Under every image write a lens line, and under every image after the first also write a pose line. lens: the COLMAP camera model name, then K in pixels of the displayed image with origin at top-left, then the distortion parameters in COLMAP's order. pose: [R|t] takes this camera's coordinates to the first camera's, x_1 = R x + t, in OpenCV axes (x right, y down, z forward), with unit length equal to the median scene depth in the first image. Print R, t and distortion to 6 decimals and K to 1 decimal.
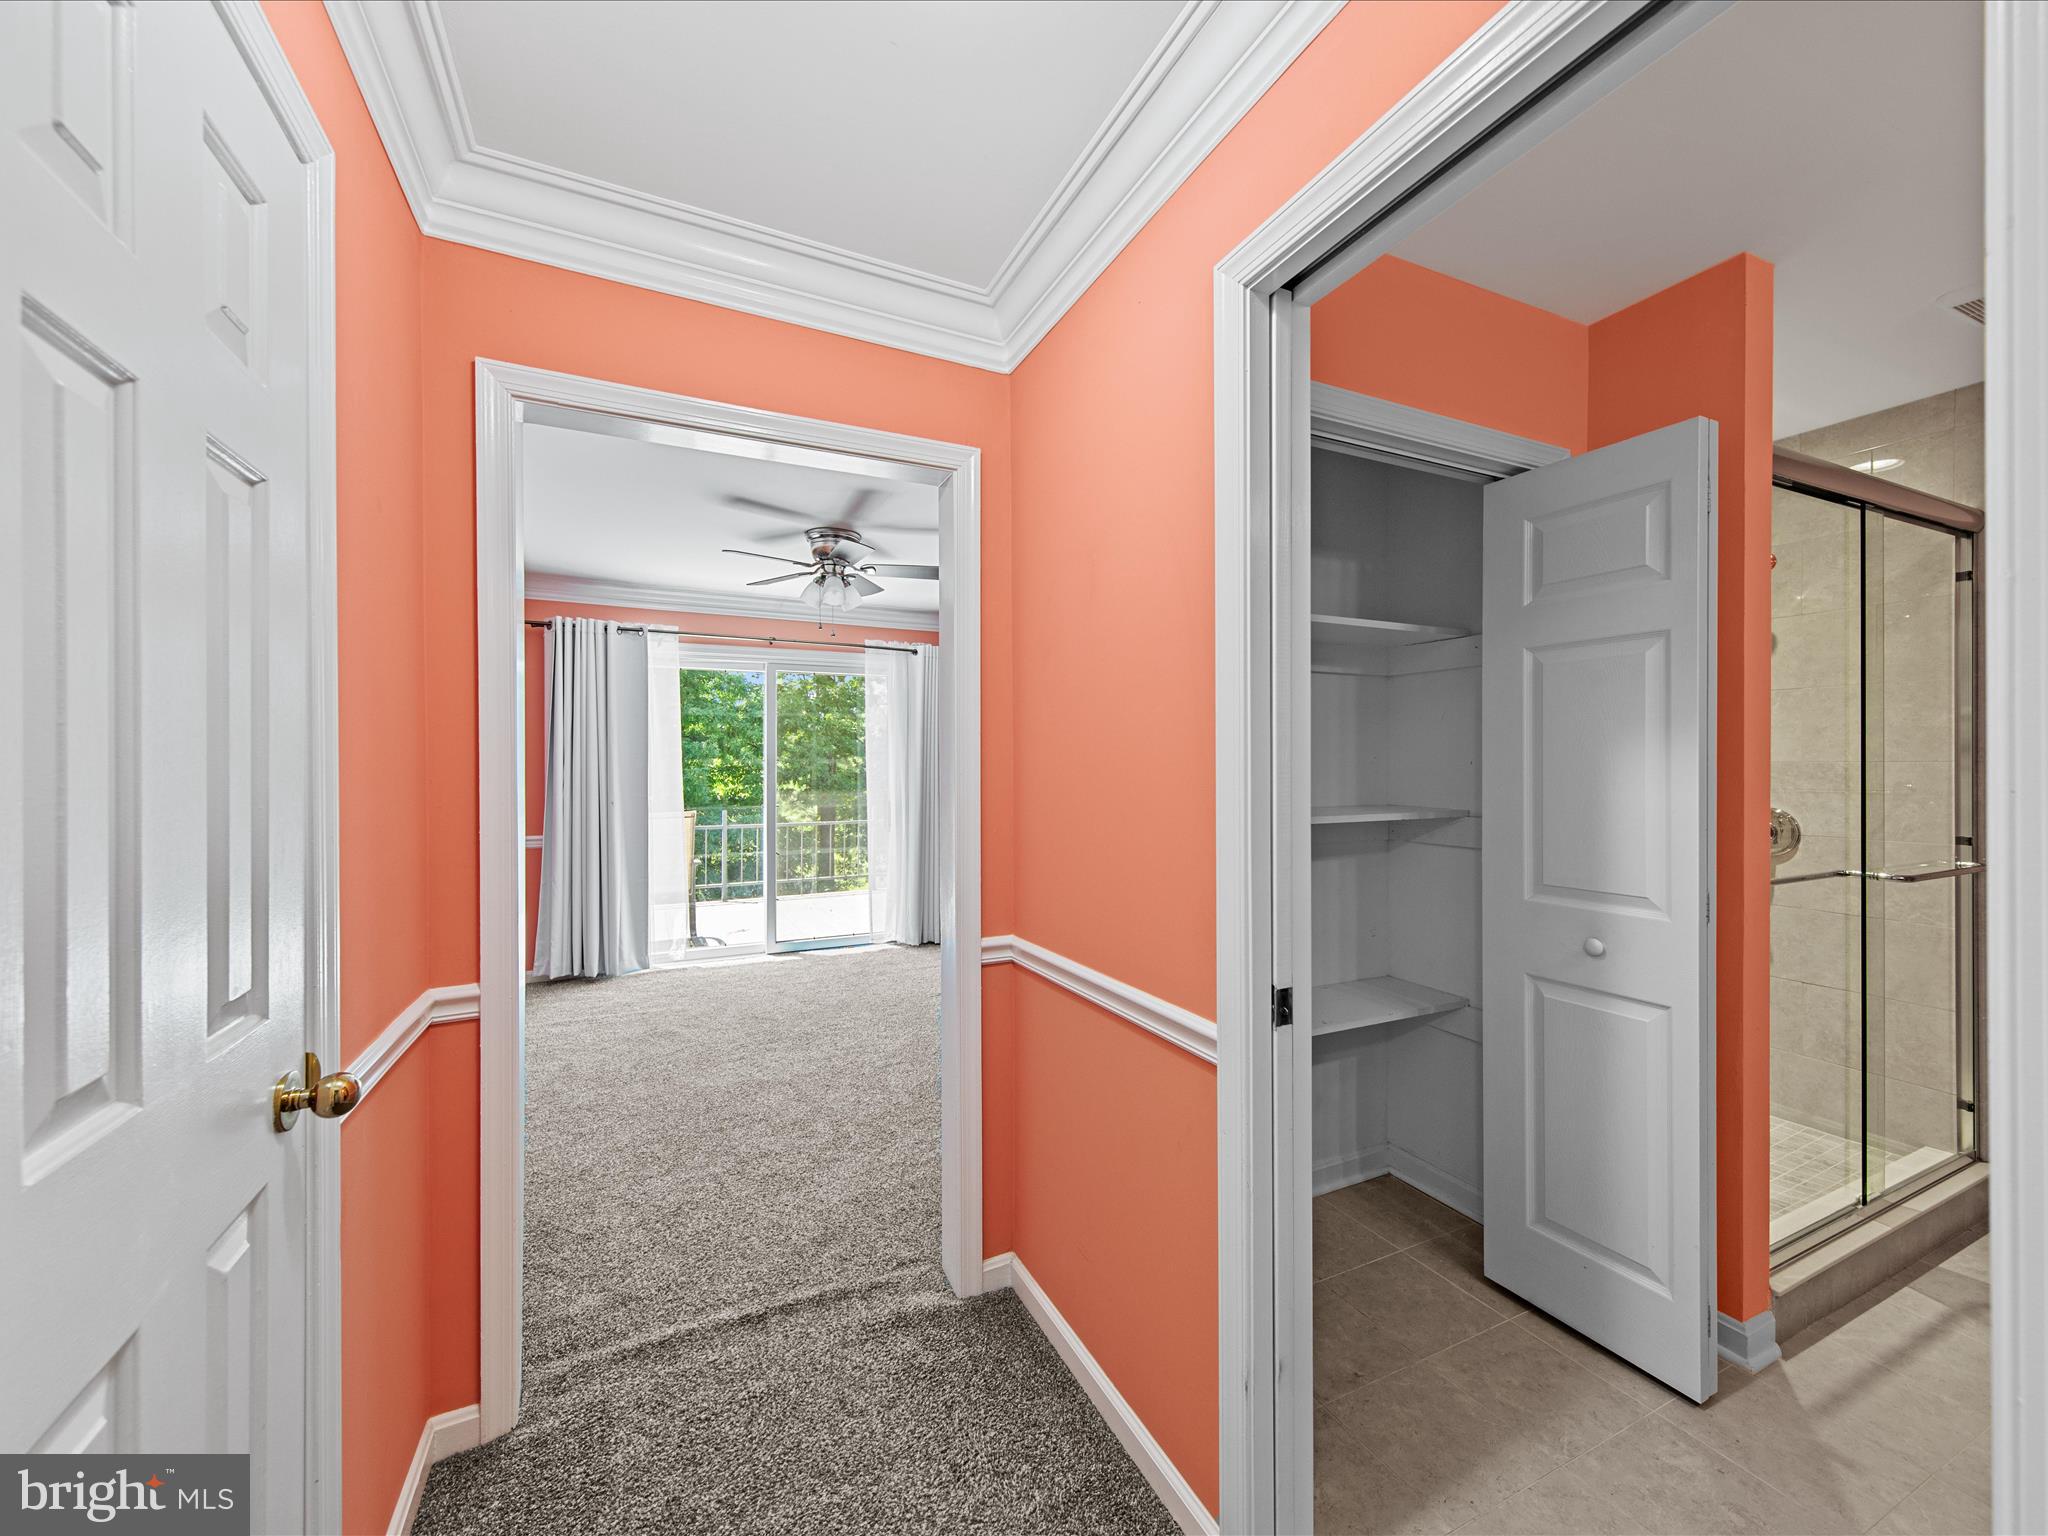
lens RADIAL K [[797.9, 0, 1024.0], [0, 797.9, 768.0], [0, 0, 1]] dist [0.000364, 0.000005]
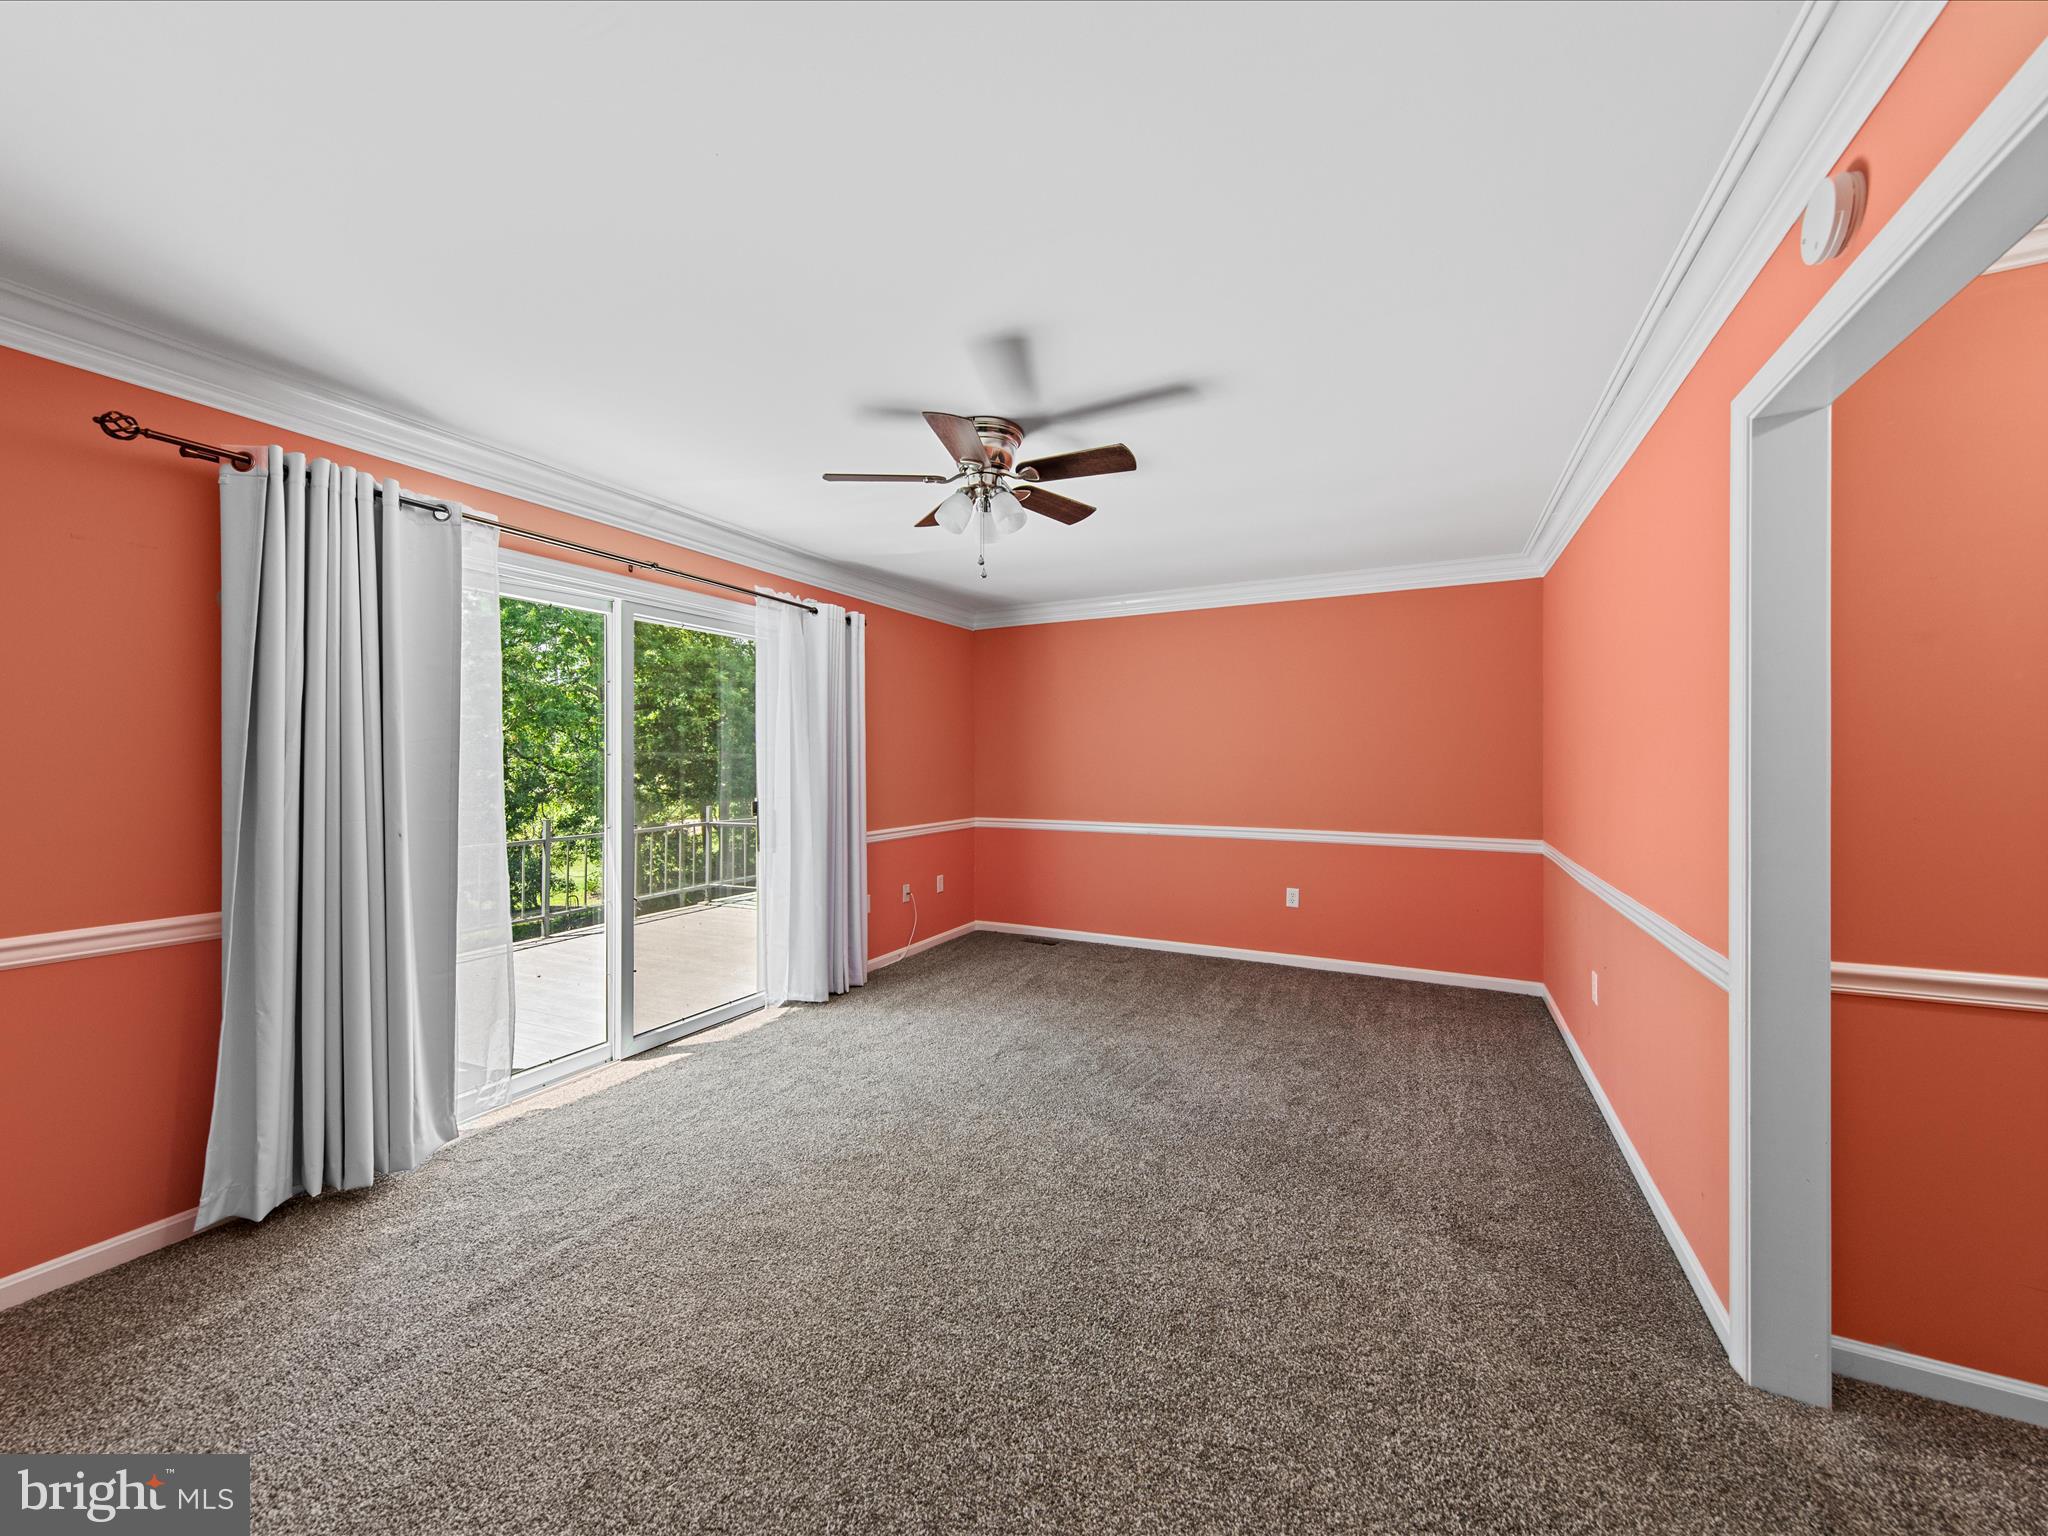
lens RADIAL K [[777.2, 0, 1028.1], [0, 777.2, 760.2], [0, 0, 1]] dist [-0.000152, -0.000238]
pose [[0.787465, 0.000444, 0.616359, -0.498946], [0.002428, 0.999990, -0.003821, -0.001613], [-0.616354, 0.004506, 0.787456, 0.351222]]
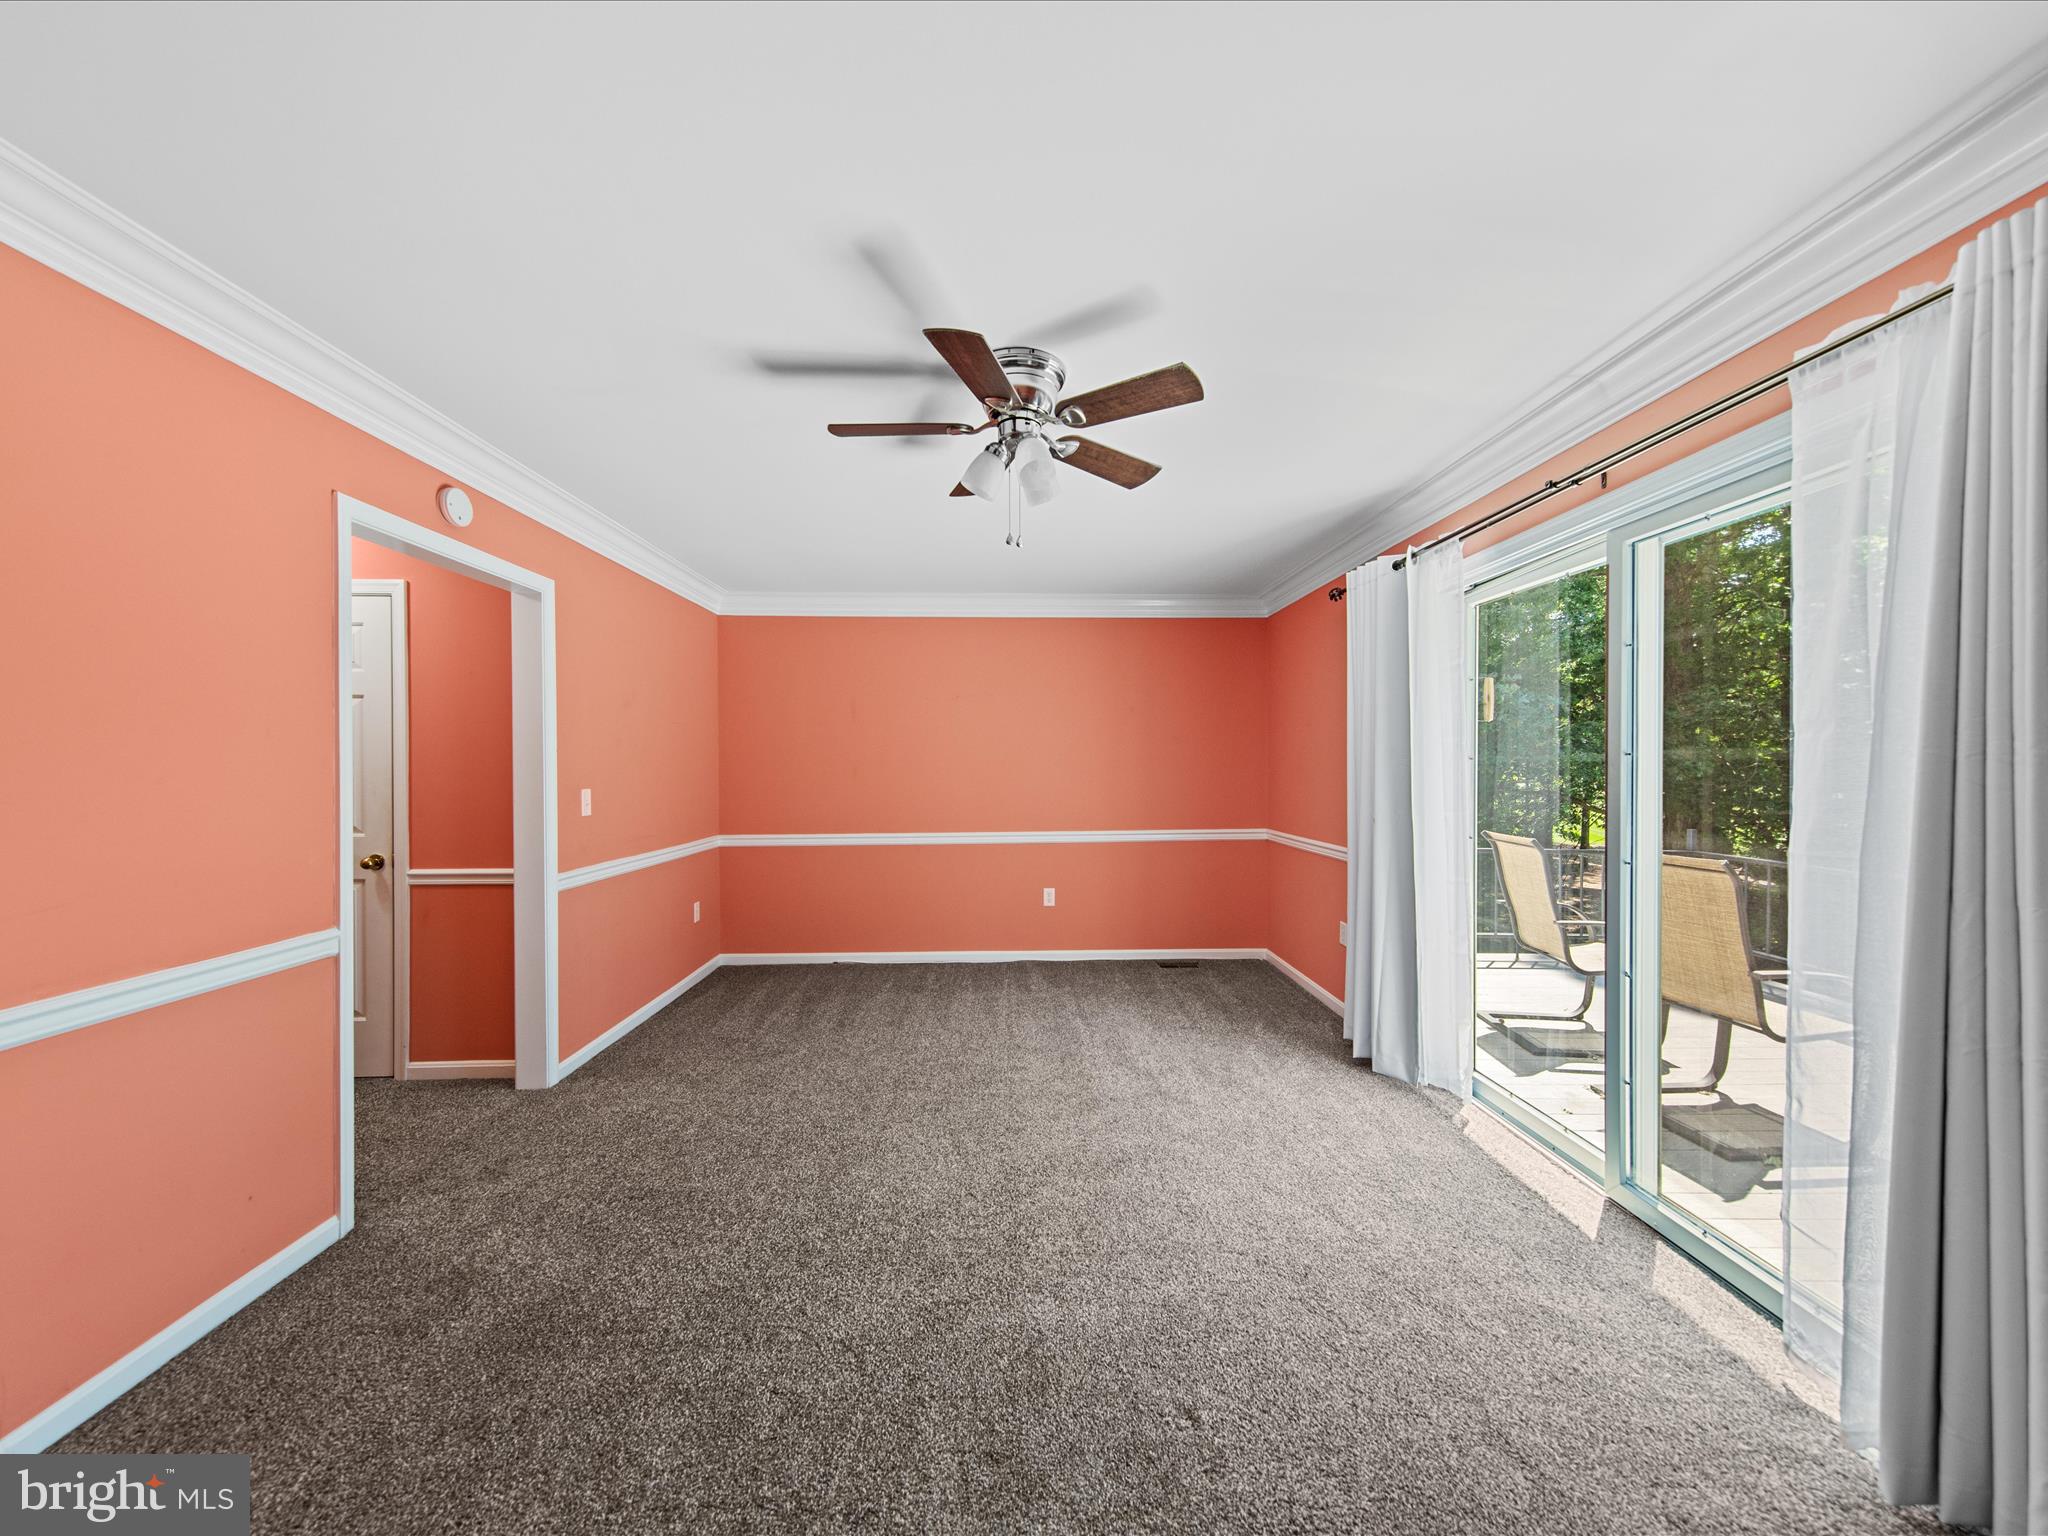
lens RADIAL K [[777.2, 0, 1028.1], [0, 777.2, 760.2], [0, 0, 1]] dist [-0.000152, -0.000238]
pose [[-0.390117, -0.011827, -0.920689, 0.225993], [-0.004378, 0.999930, -0.010989, 0.001263], [0.920755, -0.000256, -0.390142, 0.982508]]
